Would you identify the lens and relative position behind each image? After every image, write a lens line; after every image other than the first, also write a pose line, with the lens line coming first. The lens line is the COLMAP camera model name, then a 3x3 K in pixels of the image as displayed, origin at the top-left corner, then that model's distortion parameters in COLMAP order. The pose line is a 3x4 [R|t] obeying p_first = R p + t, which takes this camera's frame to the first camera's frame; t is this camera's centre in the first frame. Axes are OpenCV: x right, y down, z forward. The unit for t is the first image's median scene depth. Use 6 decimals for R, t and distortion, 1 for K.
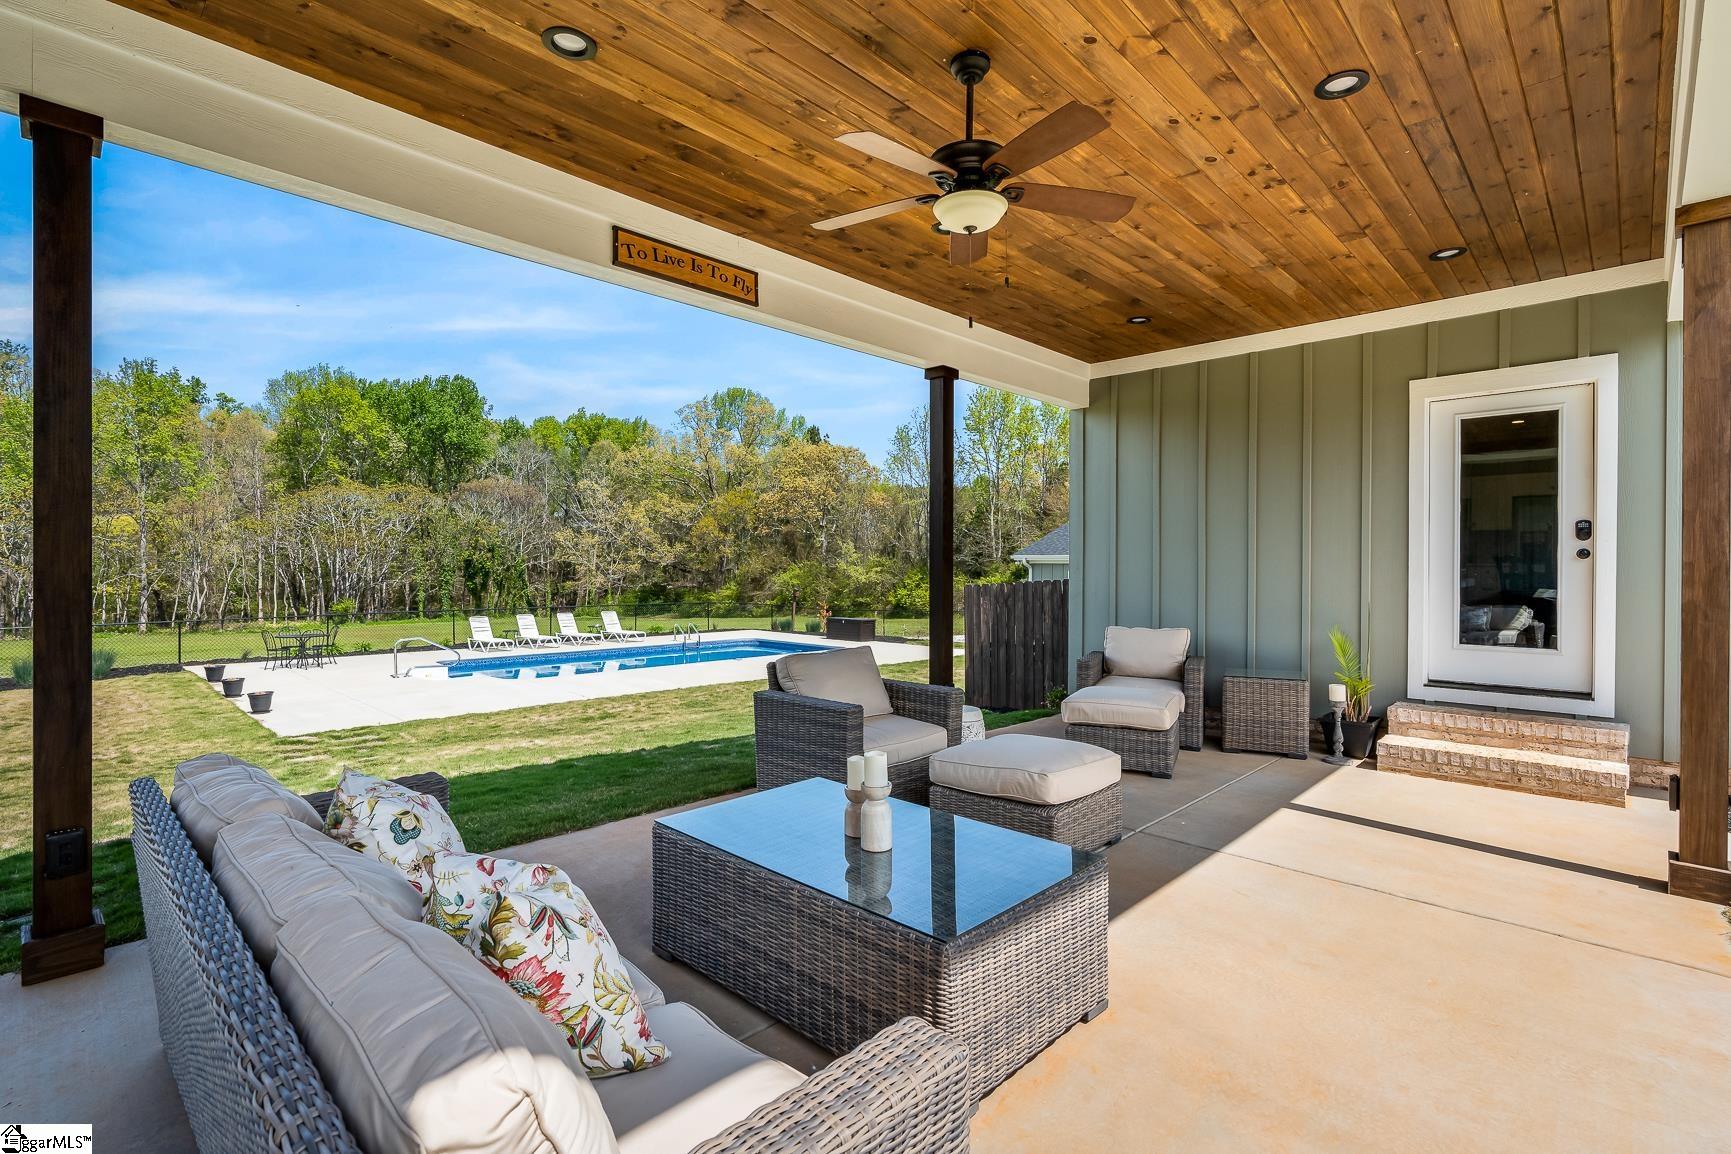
lens RADIAL K [[798.7, 0, 912.5], [0, 798.7, 571.4], [0, 0, 1]] dist [0.000621, 0.000382]
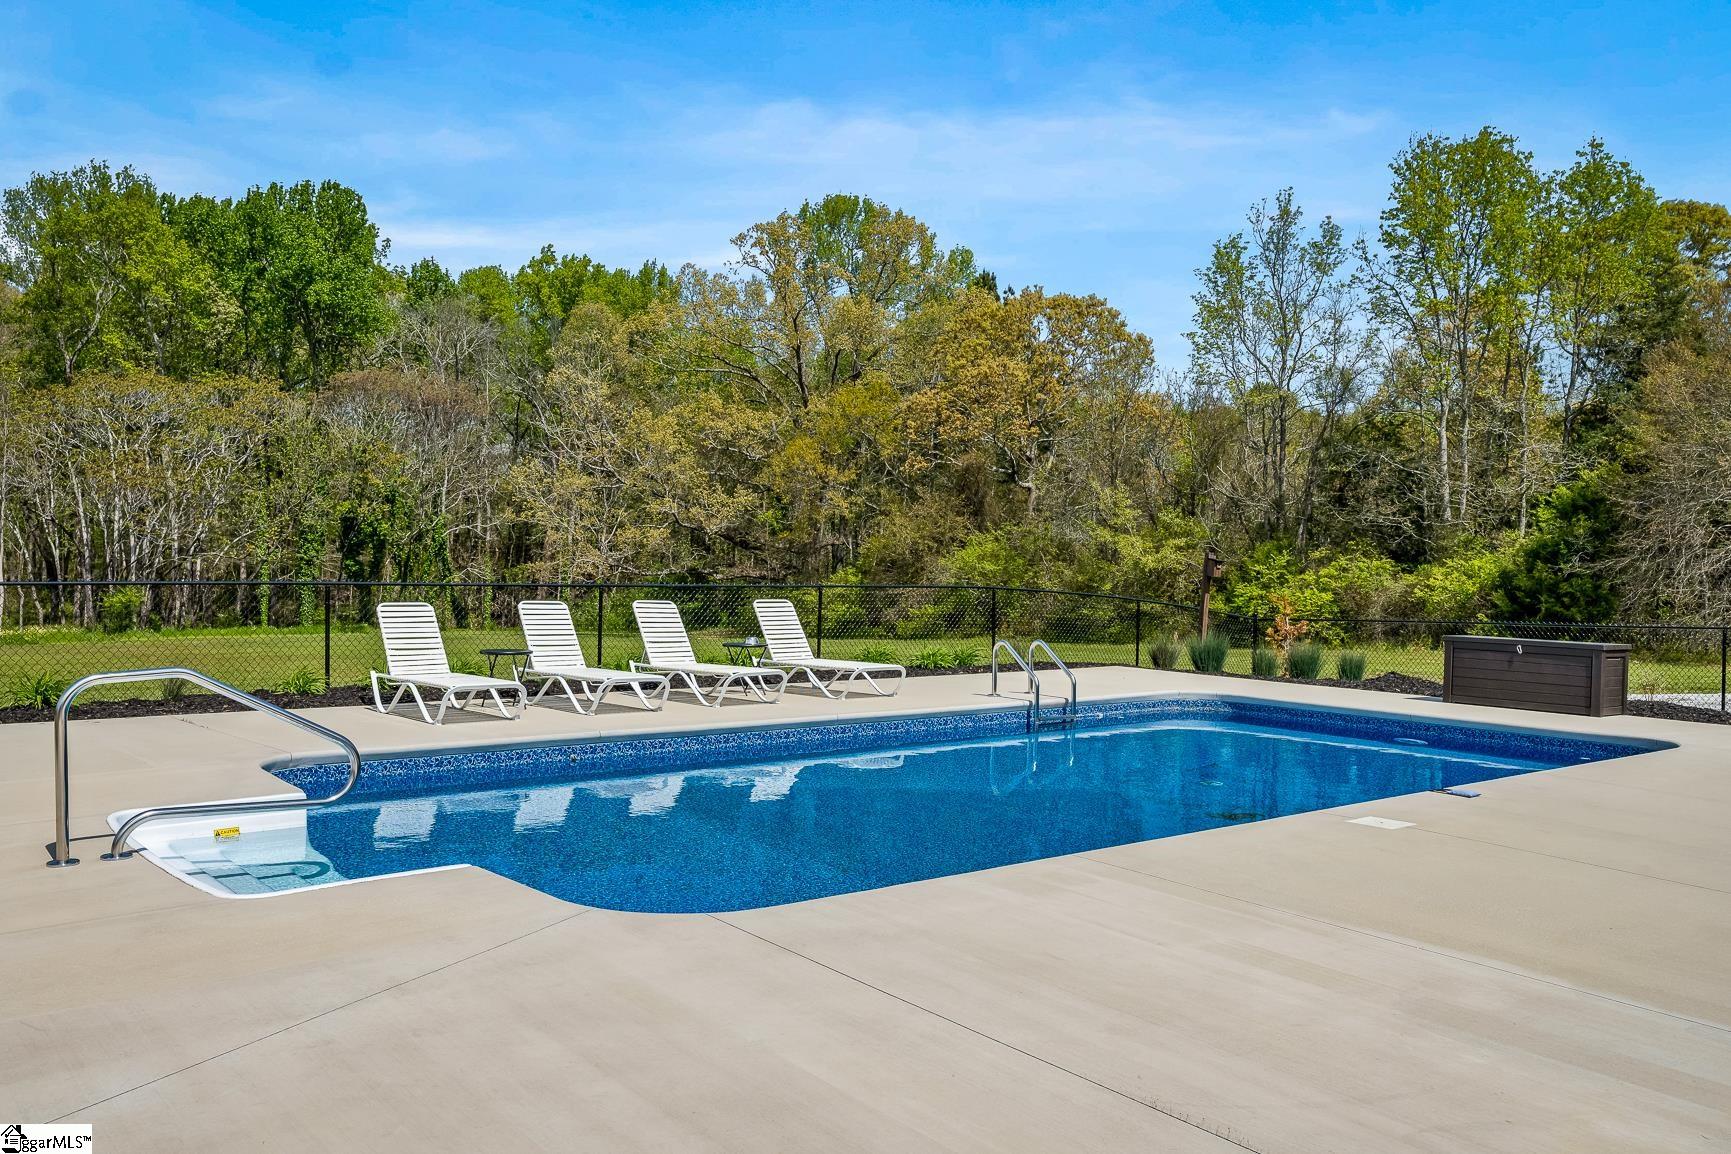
lens RADIAL K [[1343.2, 0, 865.5], [0, 1343.2, 577.0], [0, 0, 1]] dist [0.071201, -0.006586]
pose [[0.990210, 0.019402, -0.138232, -0.087300], [-0.018527, 0.999799, 0.007615, 0.011363], [0.138352, -0.004979, 0.990371, 0.148512]]
